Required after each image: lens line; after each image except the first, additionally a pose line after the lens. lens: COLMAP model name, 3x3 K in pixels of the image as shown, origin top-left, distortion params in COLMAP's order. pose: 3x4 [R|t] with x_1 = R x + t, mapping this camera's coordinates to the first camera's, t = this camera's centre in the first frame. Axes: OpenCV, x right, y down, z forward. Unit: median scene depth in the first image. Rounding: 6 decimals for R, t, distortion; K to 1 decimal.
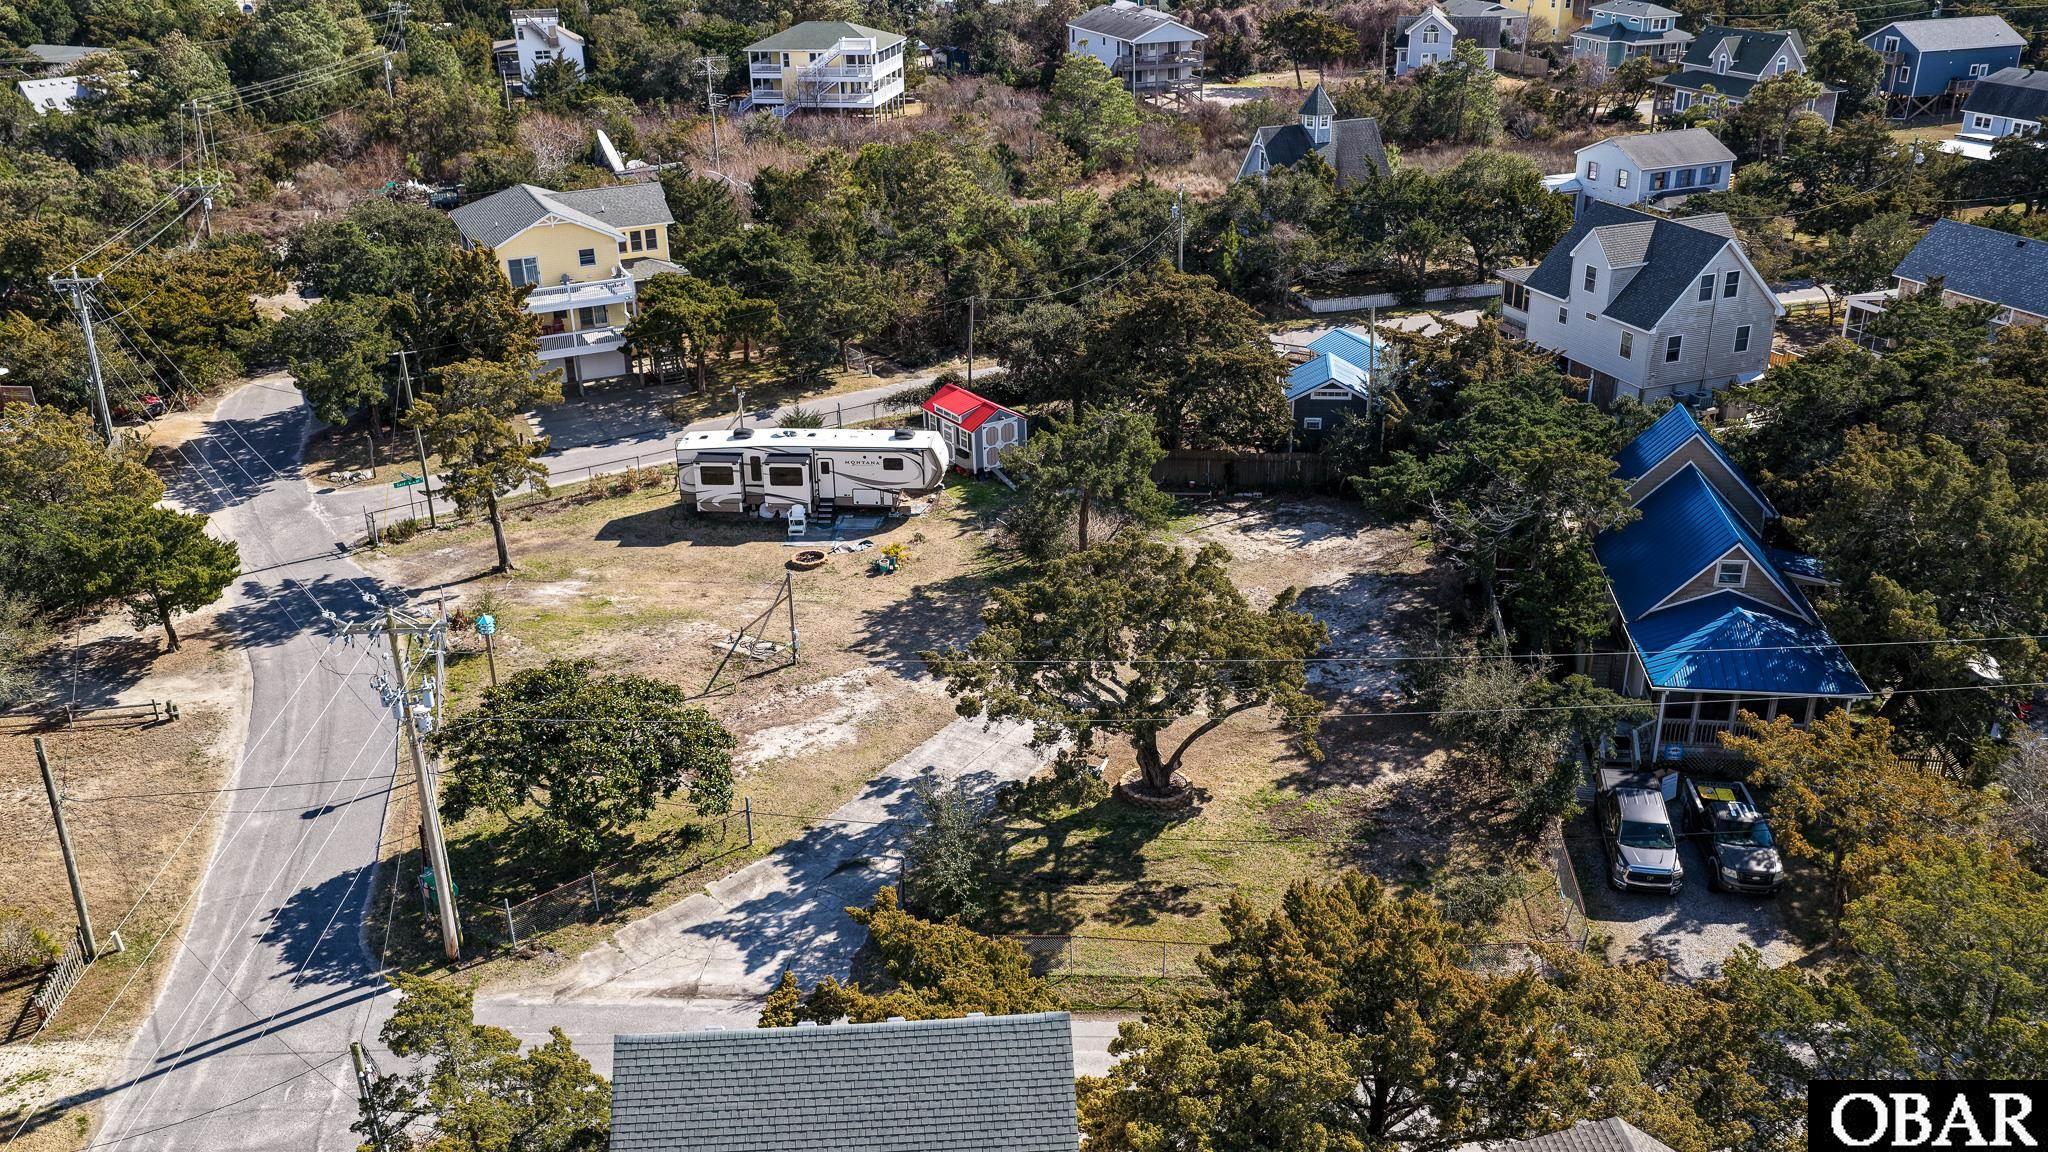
lens RADIAL K [[1699.2, 0, 1023.0], [0, 1699.2, 576.7], [0, 0, 1]] dist [-0.008489, 0.027880]
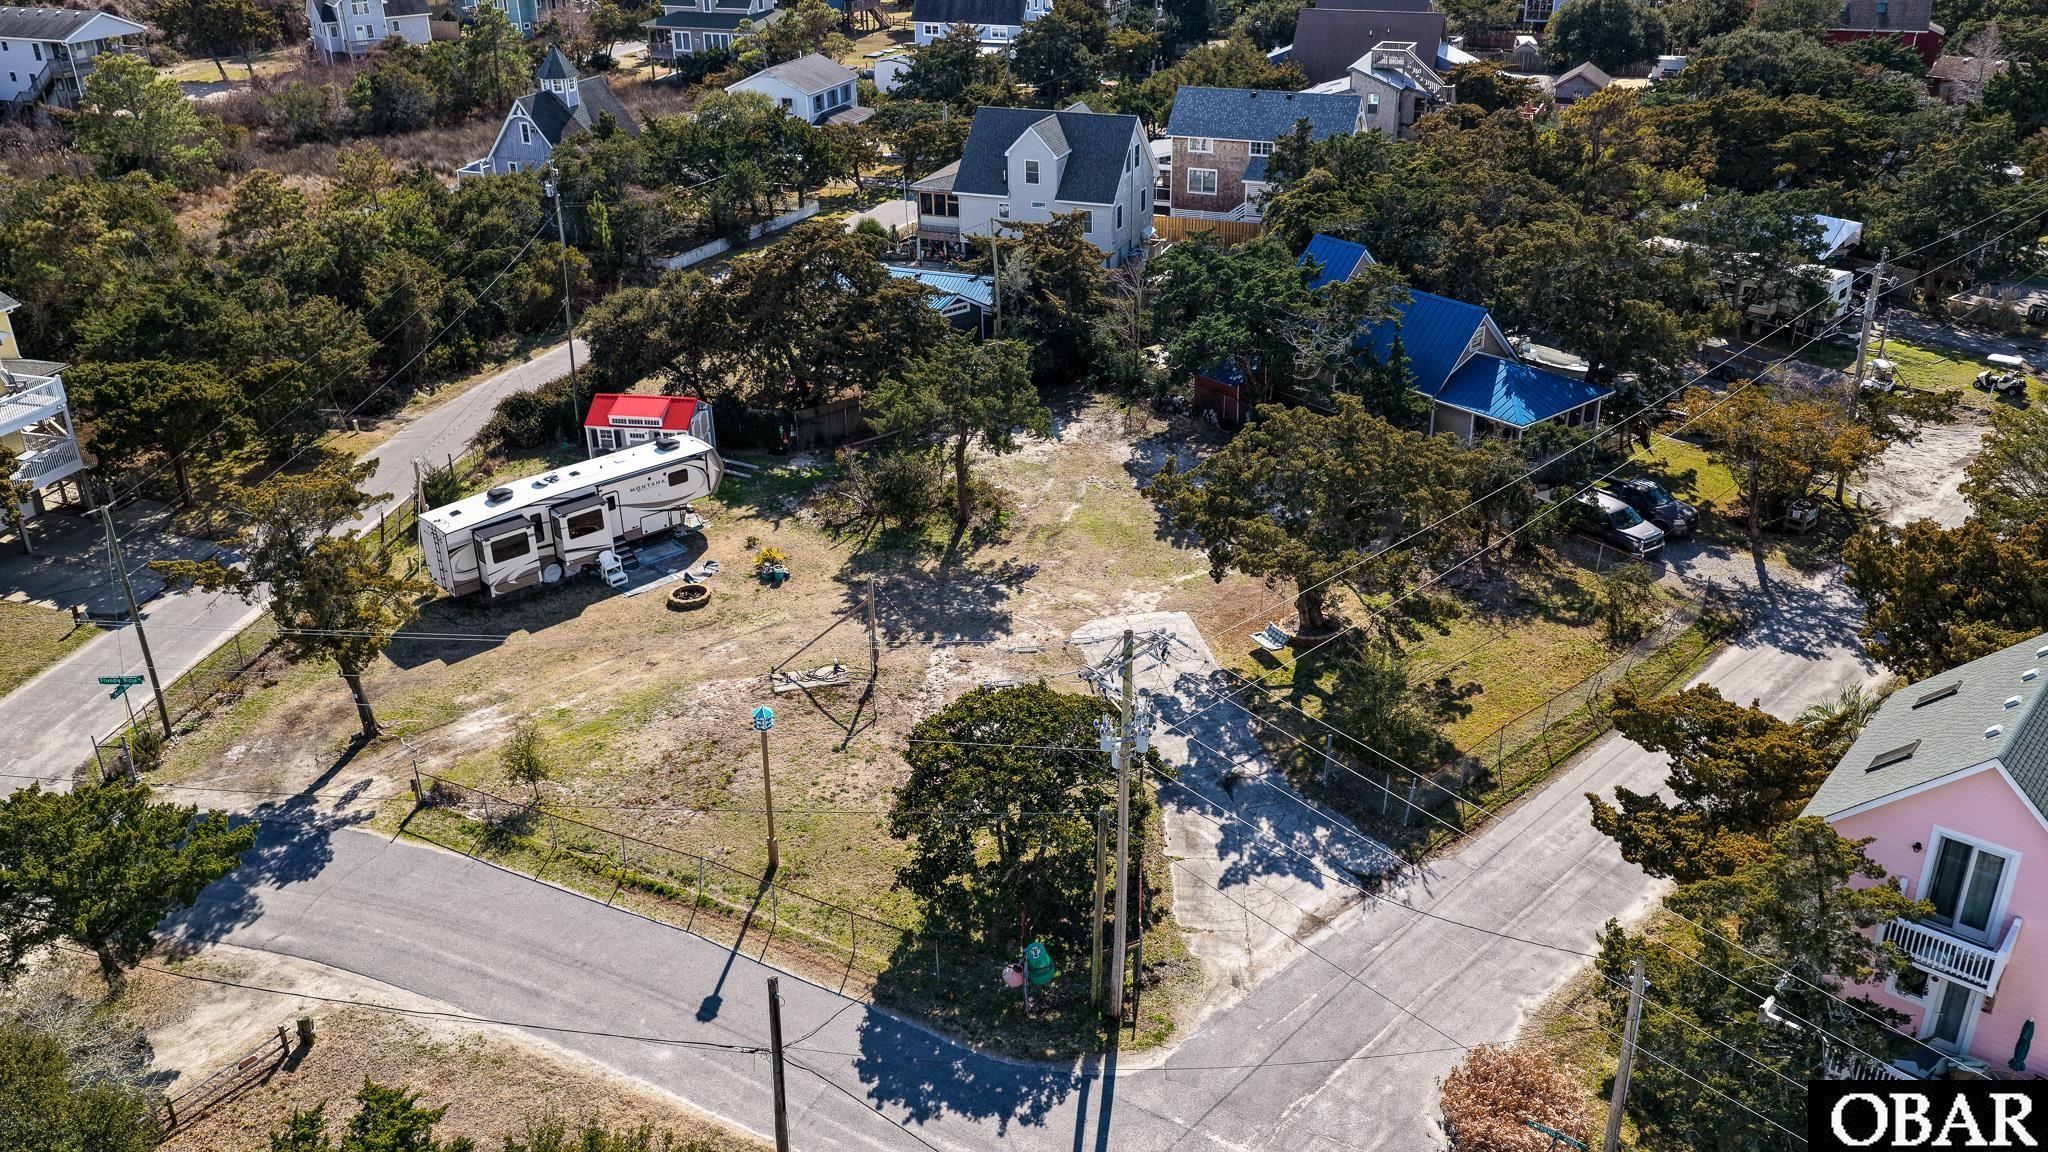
lens RADIAL K [[1699.2, 0, 1015.8], [0, 1699.2, 577.3], [0, 0, 1]] dist [-0.008489, 0.027880]
pose [[0.689881, -0.309752, 0.654307, -0.558966], [0.299767, 0.944938, 0.131272, -0.080659], [-0.658942, 0.105578, 0.744748, 0.214974]]
